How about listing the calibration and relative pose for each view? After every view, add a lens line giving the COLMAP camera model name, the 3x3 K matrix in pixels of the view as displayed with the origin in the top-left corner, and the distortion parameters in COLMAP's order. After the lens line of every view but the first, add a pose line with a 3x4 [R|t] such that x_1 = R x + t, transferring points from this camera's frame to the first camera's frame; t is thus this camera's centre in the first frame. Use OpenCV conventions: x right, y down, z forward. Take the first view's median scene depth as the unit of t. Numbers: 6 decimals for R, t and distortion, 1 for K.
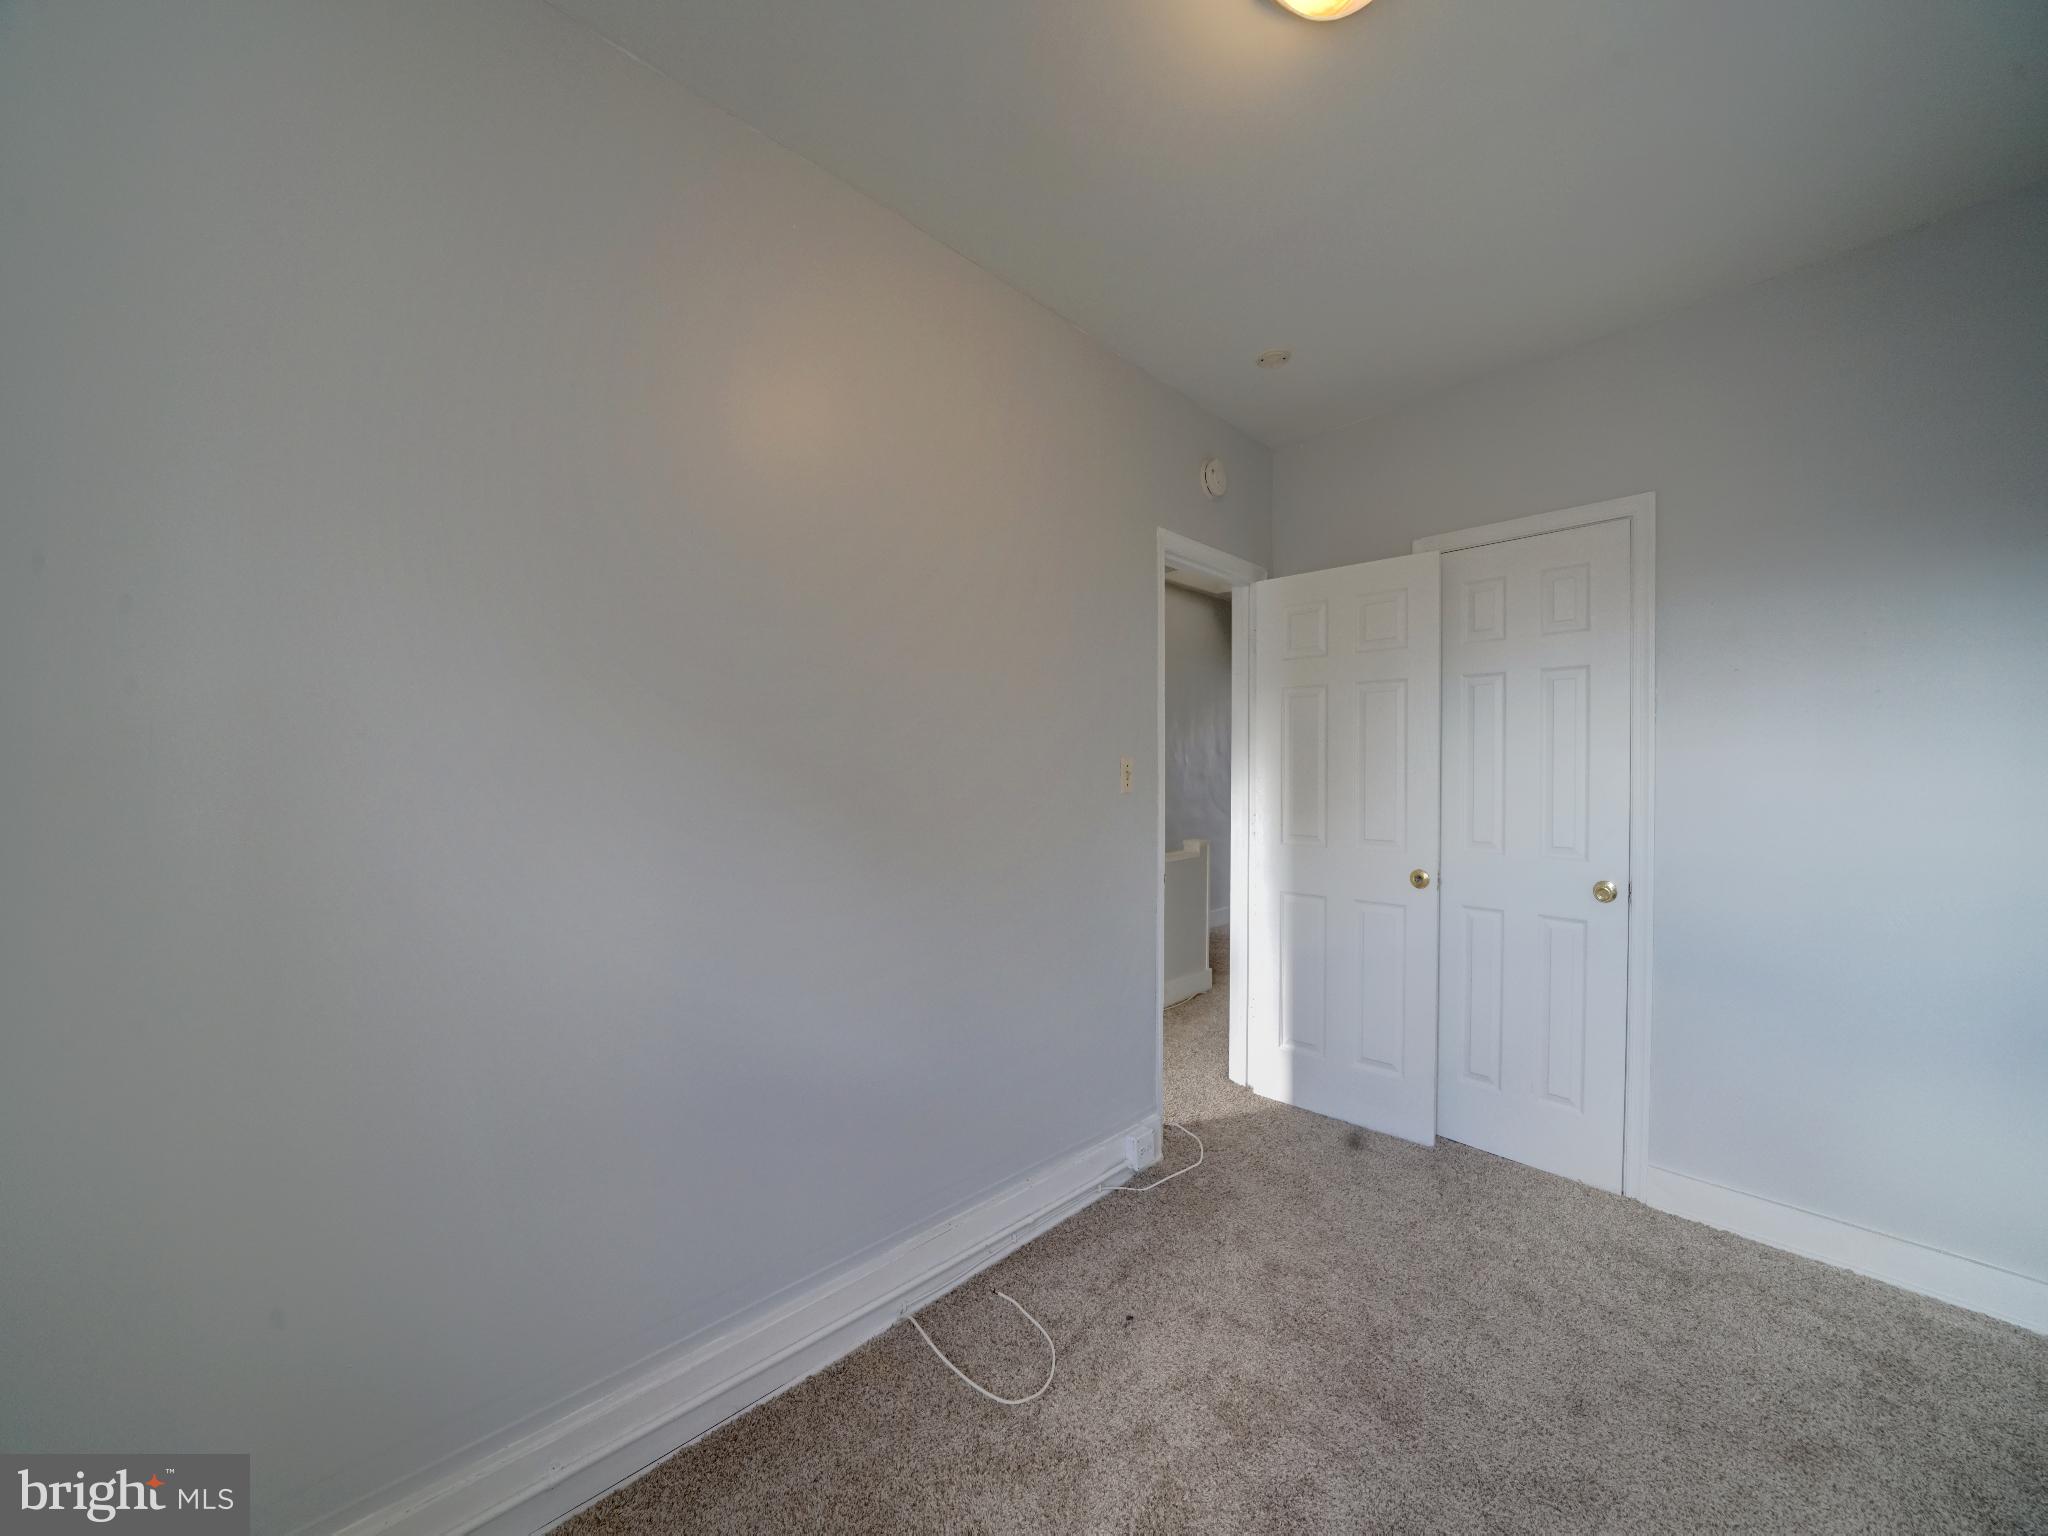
lens RADIAL K [[726.4, 0, 1012.7], [0, 726.4, 773.5], [0, 0, 1]] dist [-0.022349, 0.002798]
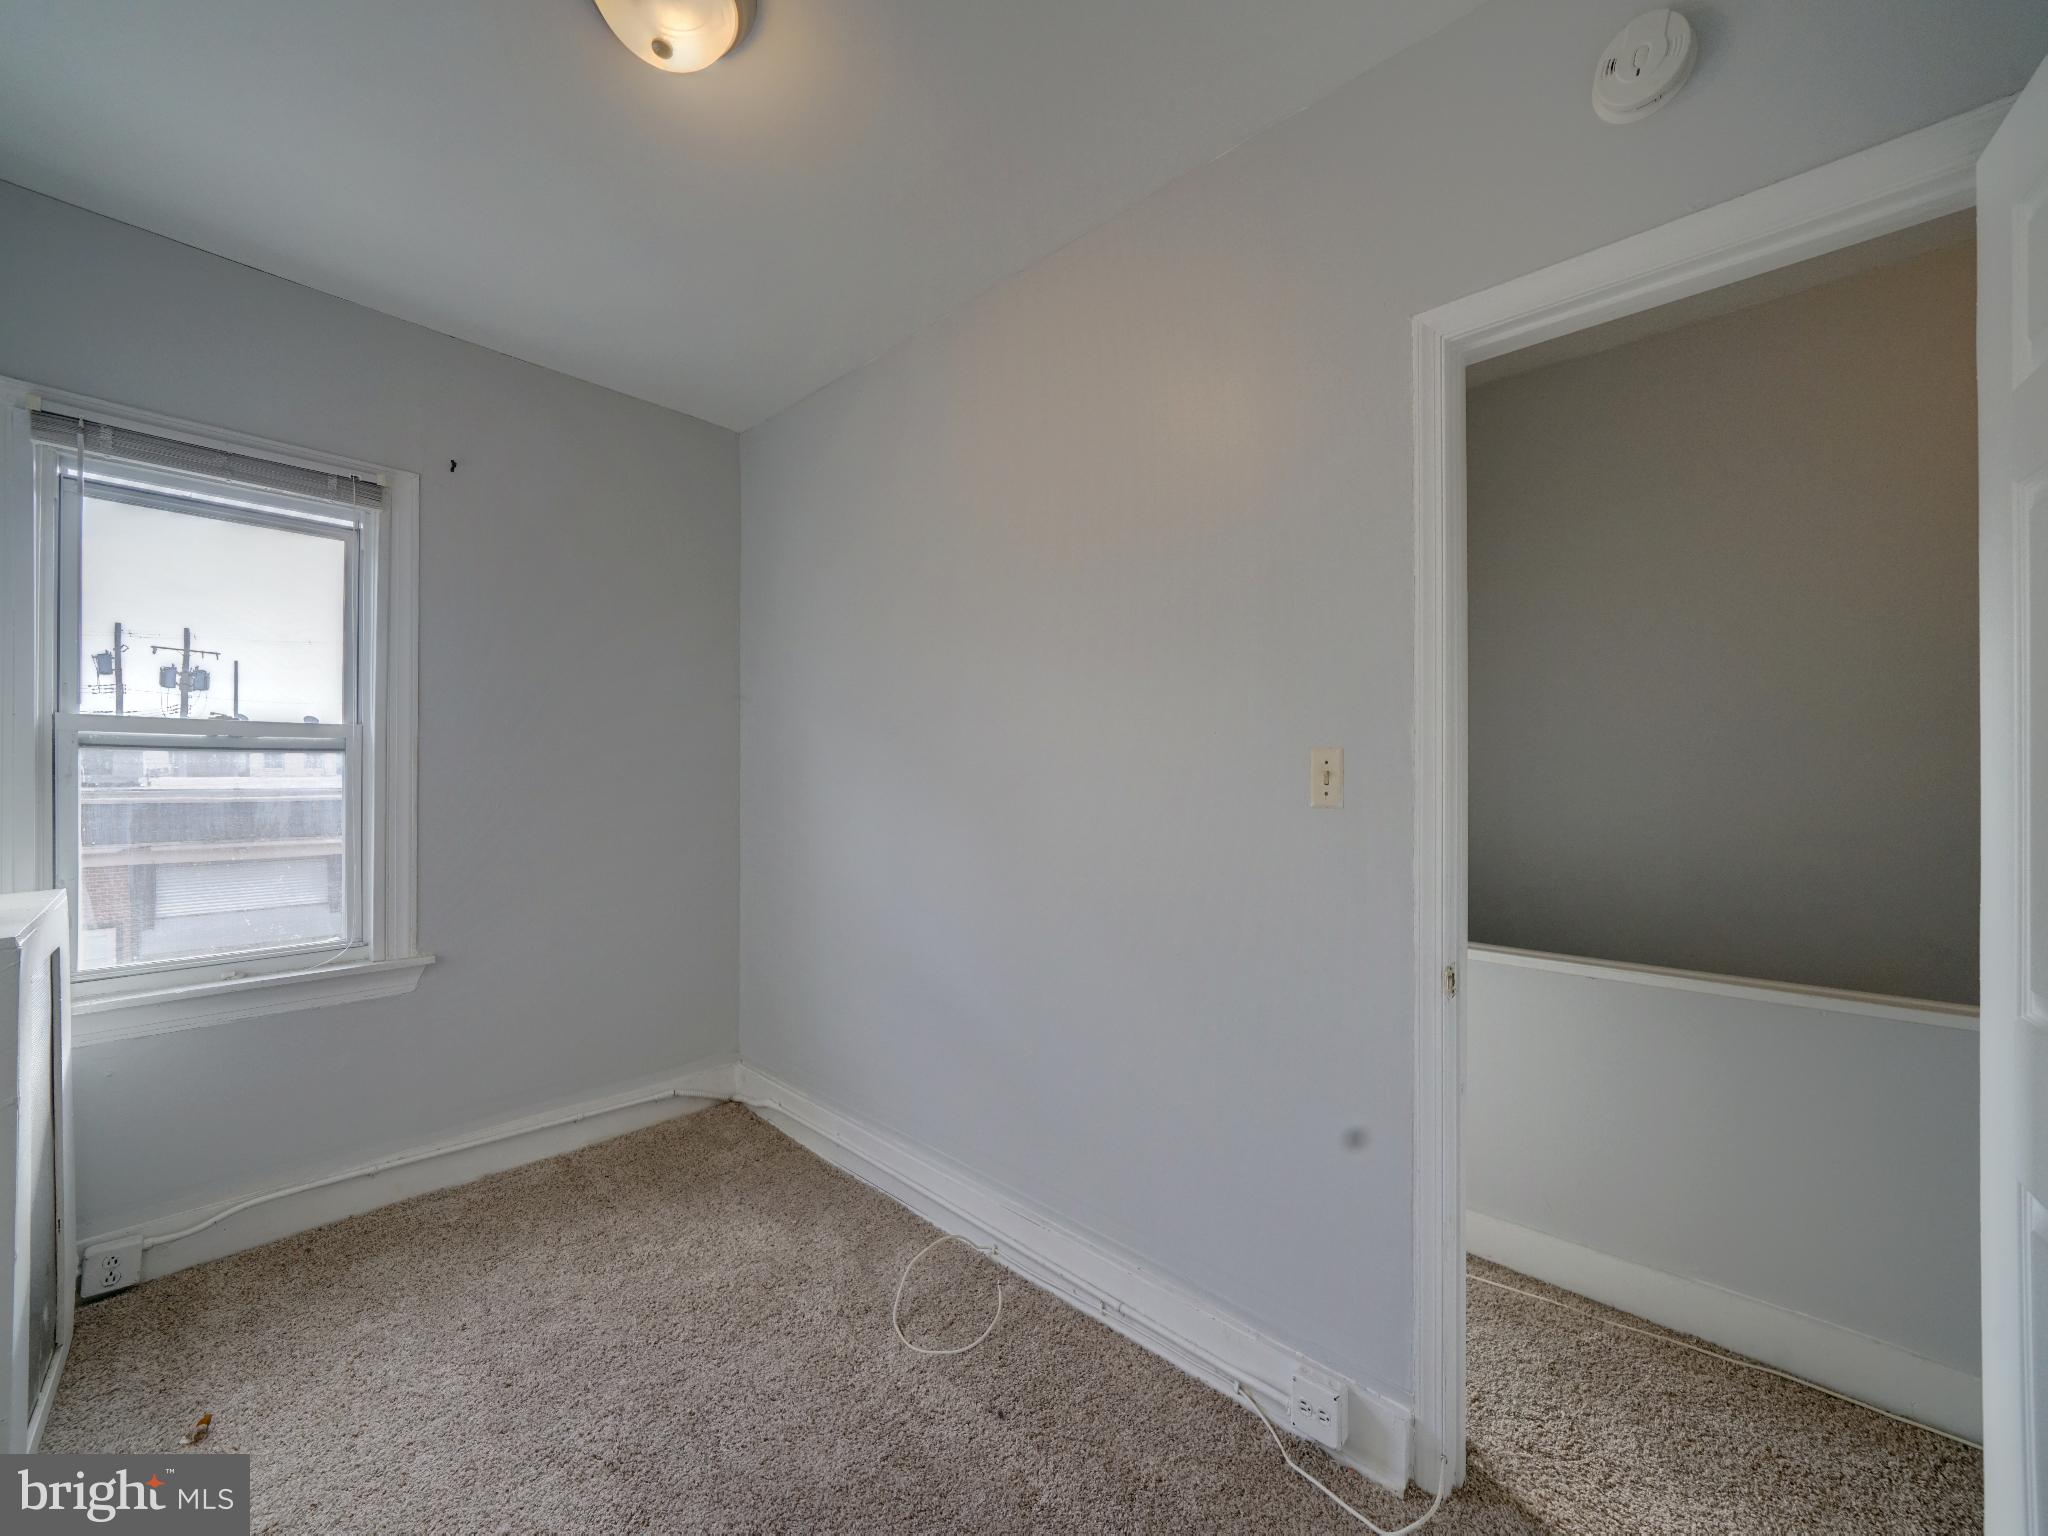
lens RADIAL K [[742.1, 0, 1008.5], [0, 742.1, 774.7], [0, 0, 1]] dist [-0.002199, 0.000062]
pose [[0.090375, -0.006440, -0.995887, 0.757584], [-0.003116, 0.999972, -0.006749, 0.005128], [0.995903, 0.003714, 0.090352, 0.683874]]
